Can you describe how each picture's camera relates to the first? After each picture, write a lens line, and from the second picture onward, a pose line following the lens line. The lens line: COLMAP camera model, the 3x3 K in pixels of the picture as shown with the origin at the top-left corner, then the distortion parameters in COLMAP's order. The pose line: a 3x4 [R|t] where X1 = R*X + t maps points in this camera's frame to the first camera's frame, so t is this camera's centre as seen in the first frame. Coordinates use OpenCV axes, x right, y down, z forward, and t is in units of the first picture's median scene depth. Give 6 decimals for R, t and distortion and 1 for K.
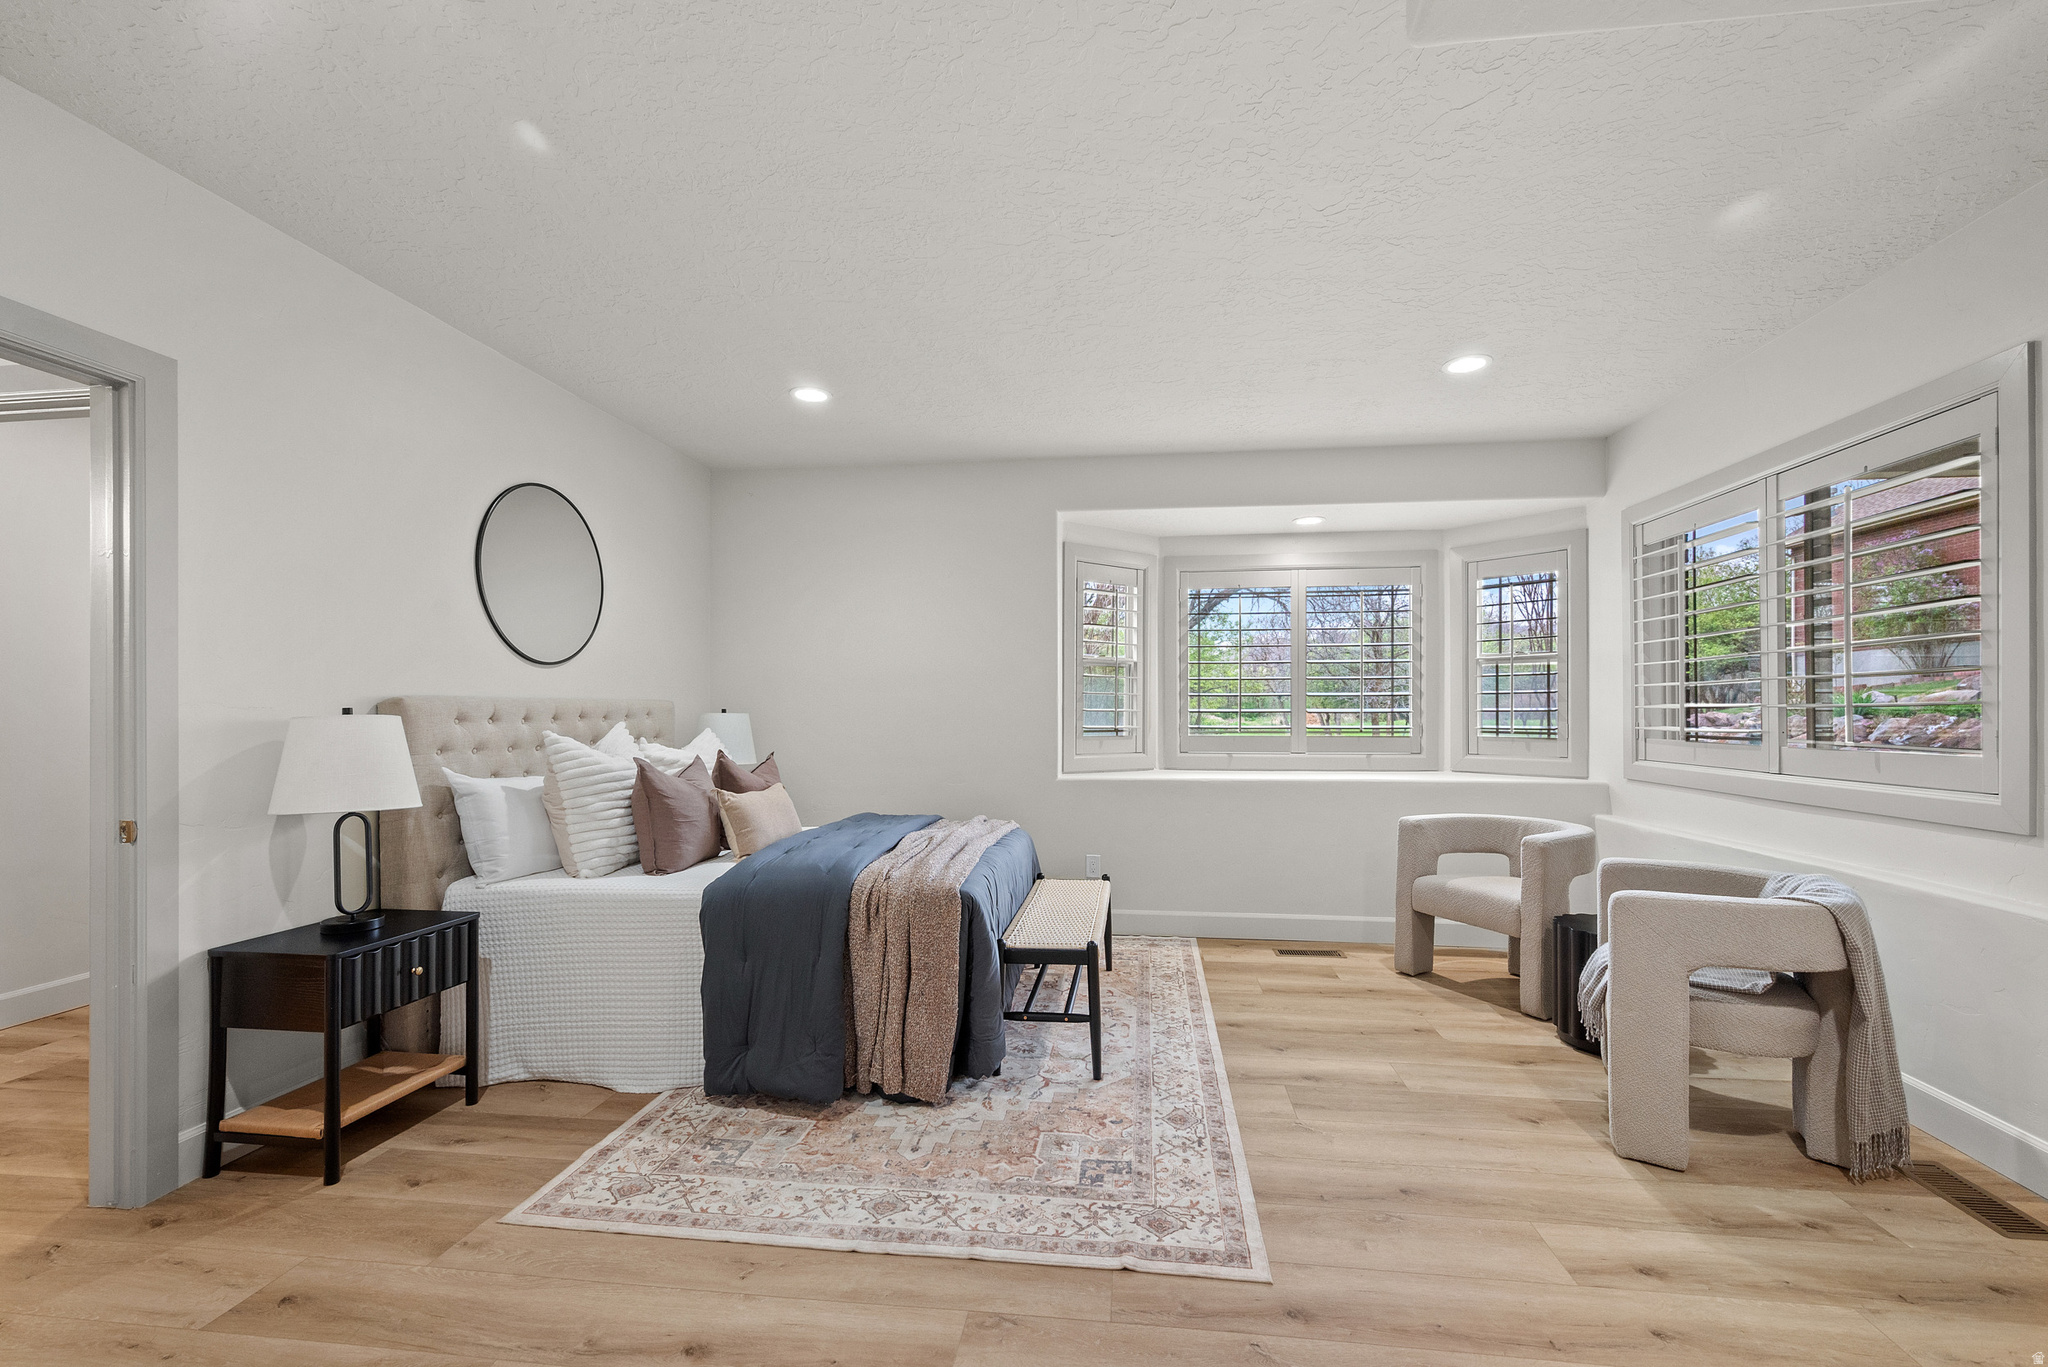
lens RADIAL K [[871.5, 0, 1022.0], [0, 871.5, 704.5], [0, 0, 1]] dist [-0.003106, -0.000708]
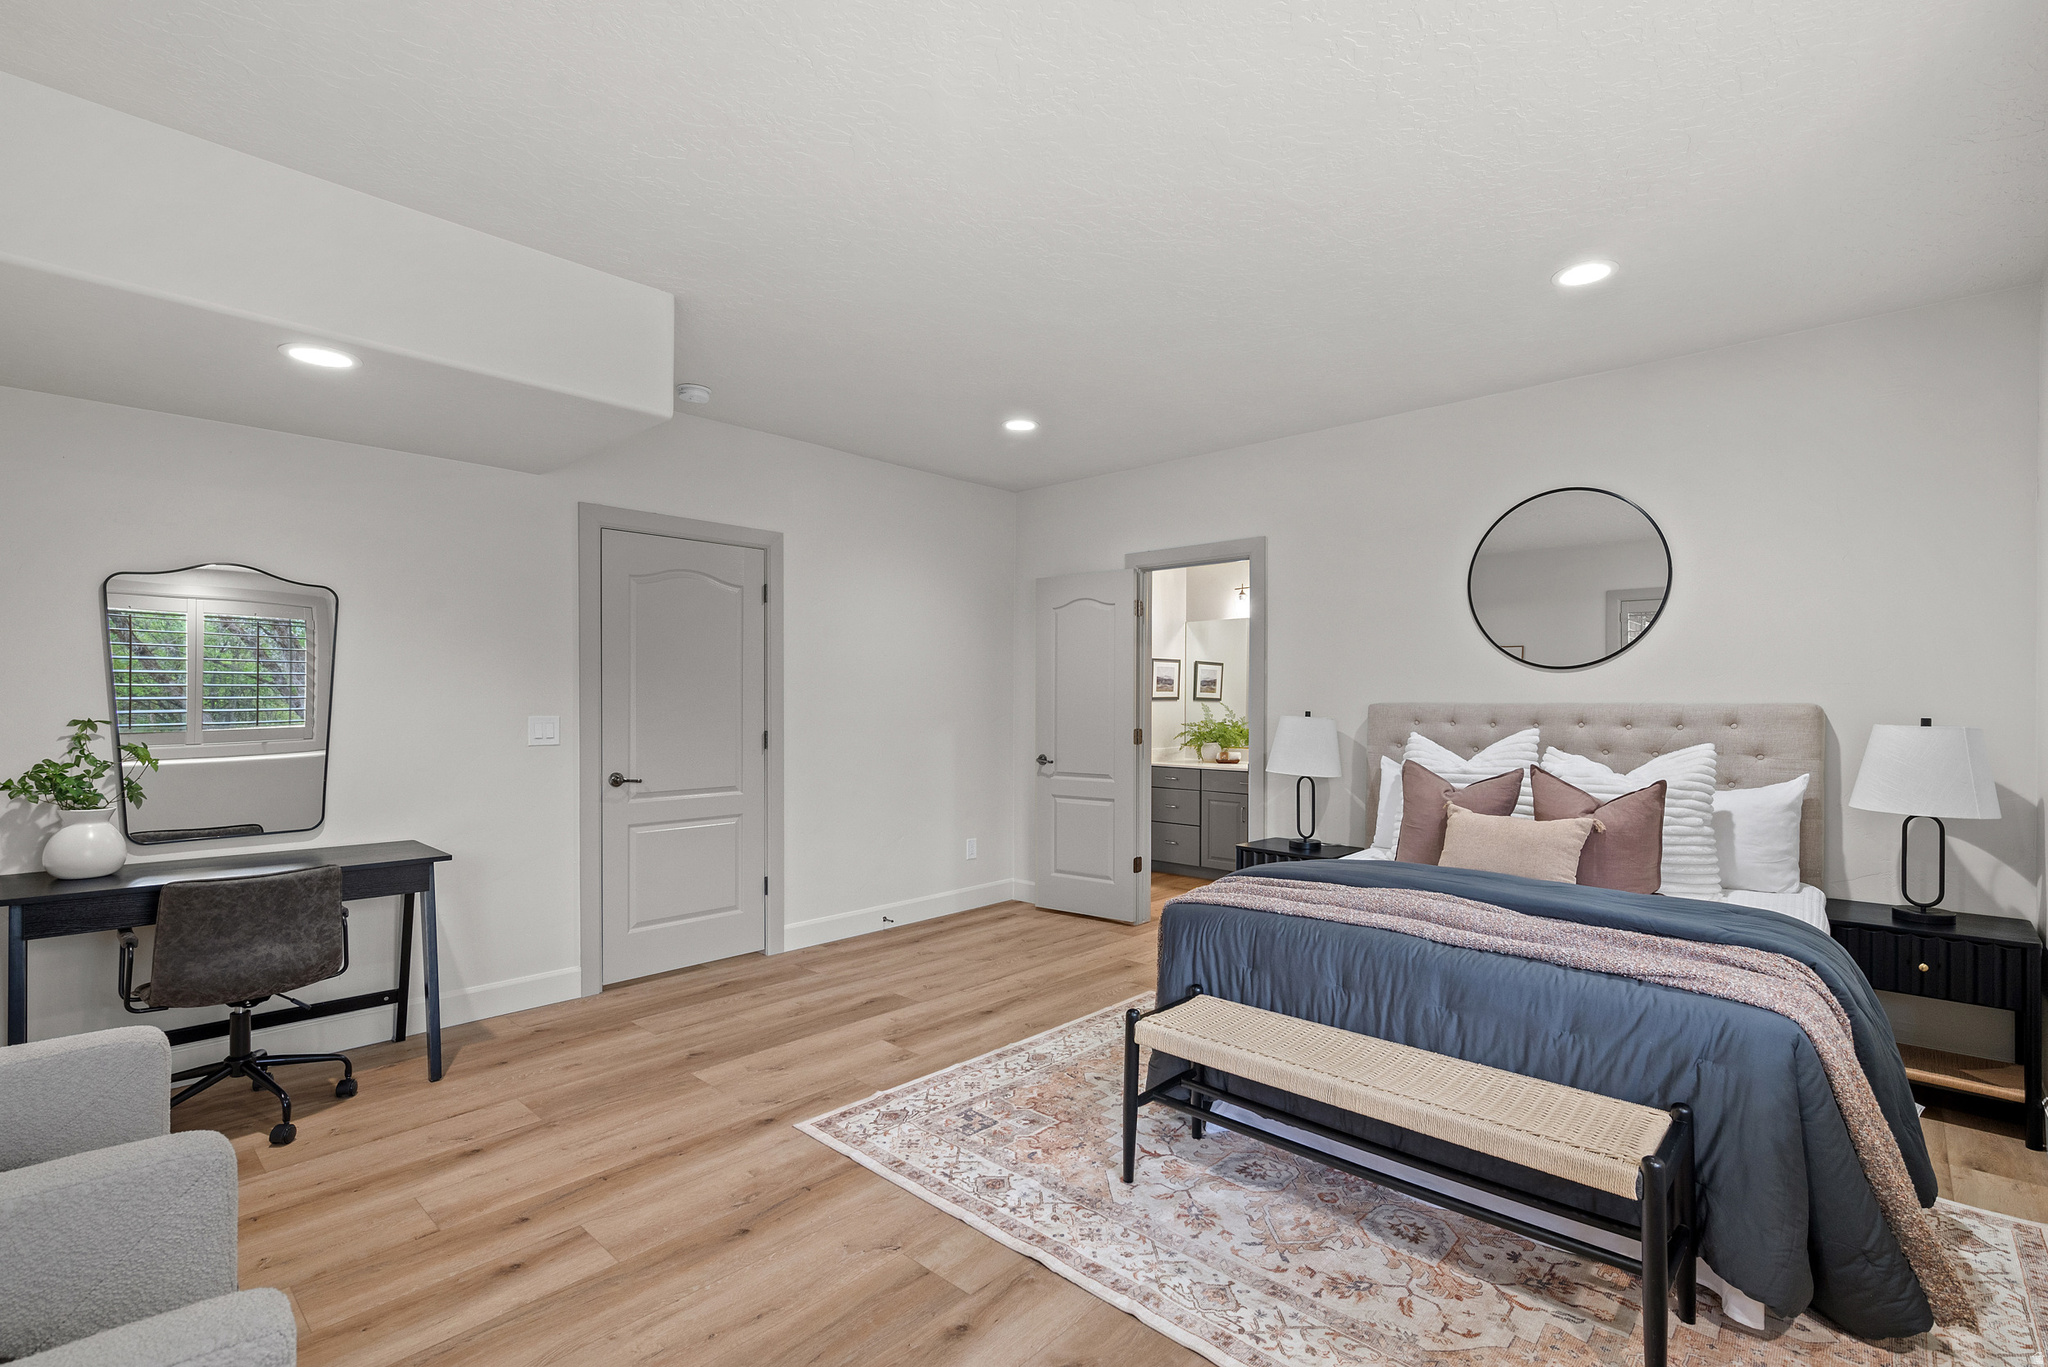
lens RADIAL K [[931.8, 0, 1028.3], [0, 931.8, 689.3], [0, 0, 1]] dist [-0.002493, -0.001867]
pose [[-0.589922, -0.010591, -0.807390, 1.100644], [0.000984, 0.999904, -0.013835, -0.014802], [0.807459, -0.008956, -0.589855, 1.885137]]
